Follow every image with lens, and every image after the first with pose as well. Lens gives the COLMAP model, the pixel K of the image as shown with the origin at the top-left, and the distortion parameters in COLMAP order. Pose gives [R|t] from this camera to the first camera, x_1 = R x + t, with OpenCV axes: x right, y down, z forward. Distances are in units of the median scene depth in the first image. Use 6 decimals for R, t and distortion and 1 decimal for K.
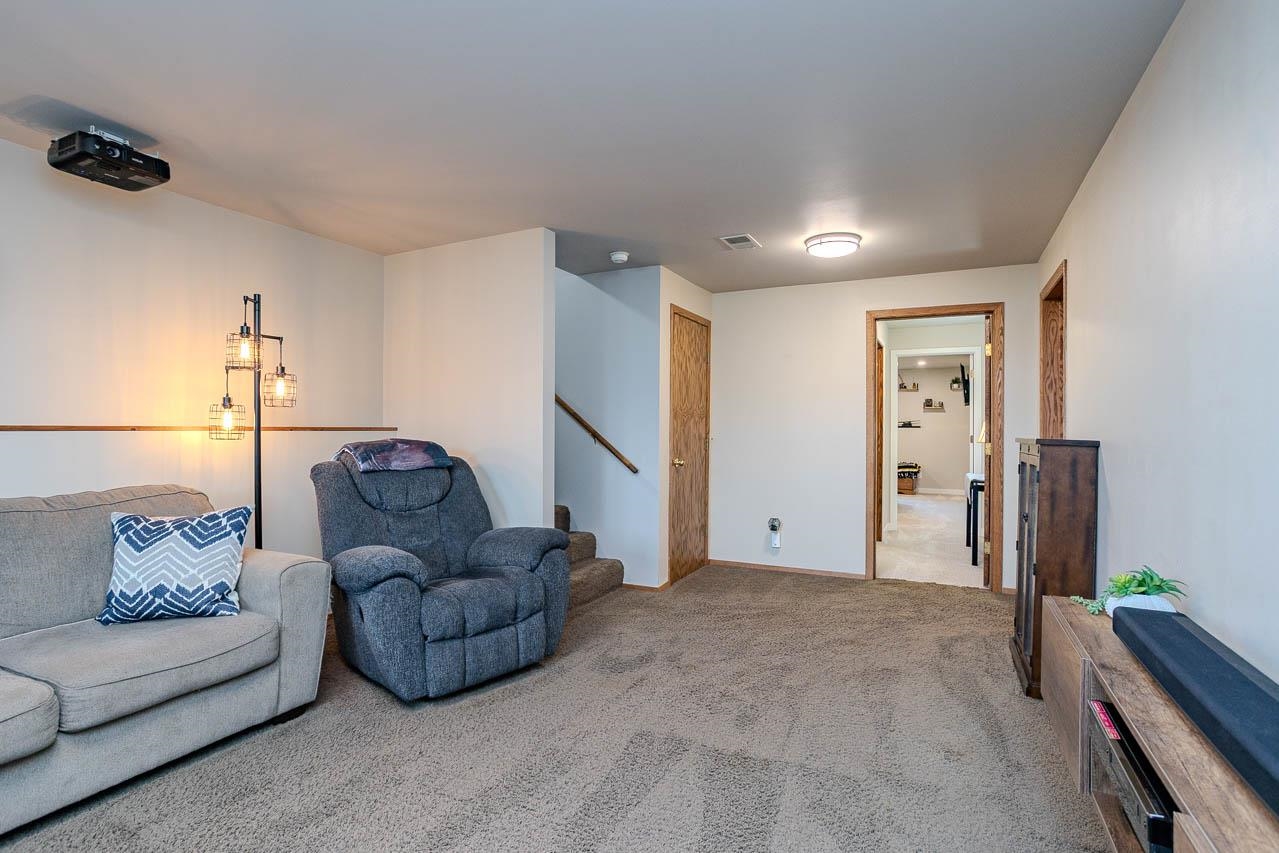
lens RADIAL K [[616.1, 0, 639.8], [0, 616.1, 429.2], [0, 0, 1]] dist [-0.035775, 0.010472]
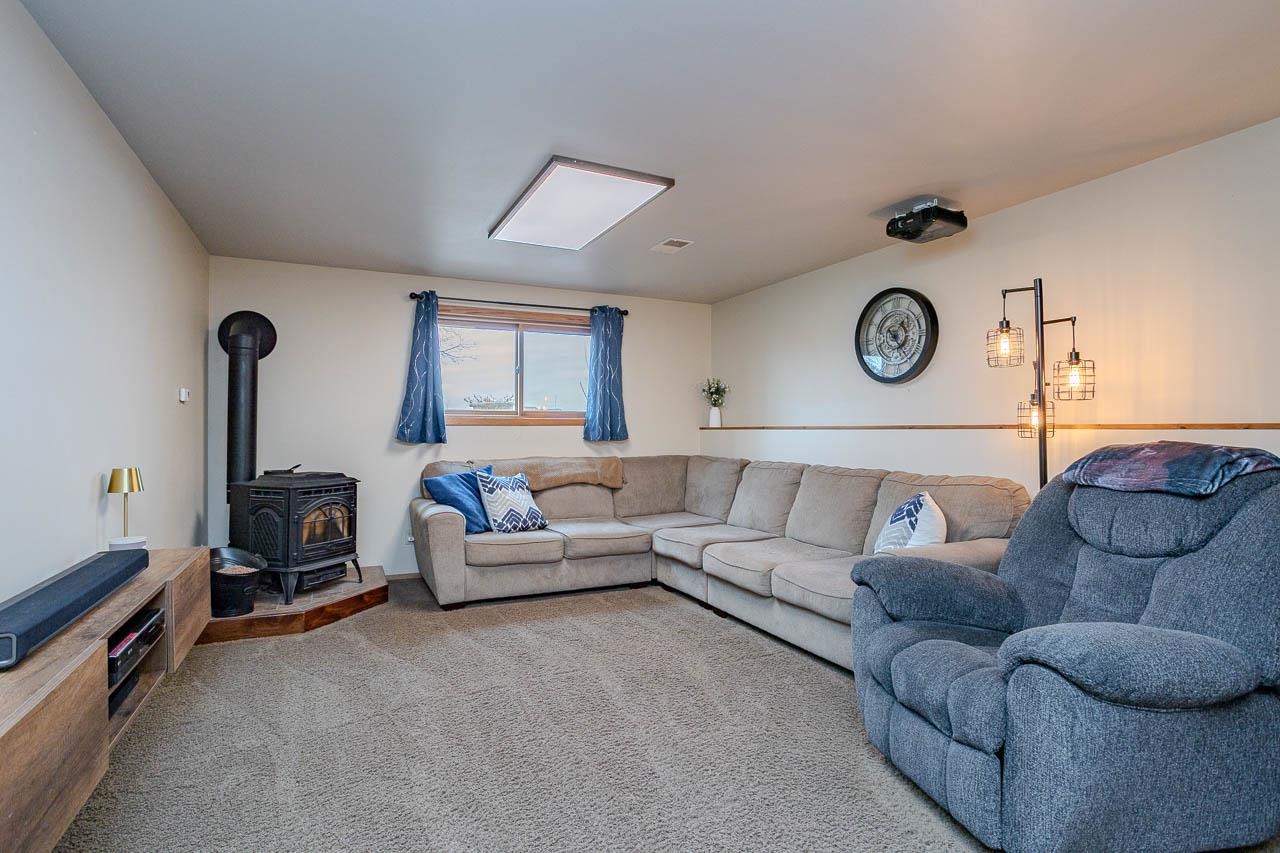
lens RADIAL K [[616.6, 0, 638.0], [0, 616.6, 427.1], [0, 0, 1]] dist [-0.035775, 0.010472]
pose [[-0.612384, -0.002213, -0.790558, 0.491511], [0.003150, 0.999981, -0.005239, 0.003212], [0.790554, -0.005698, -0.612365, 1.158440]]
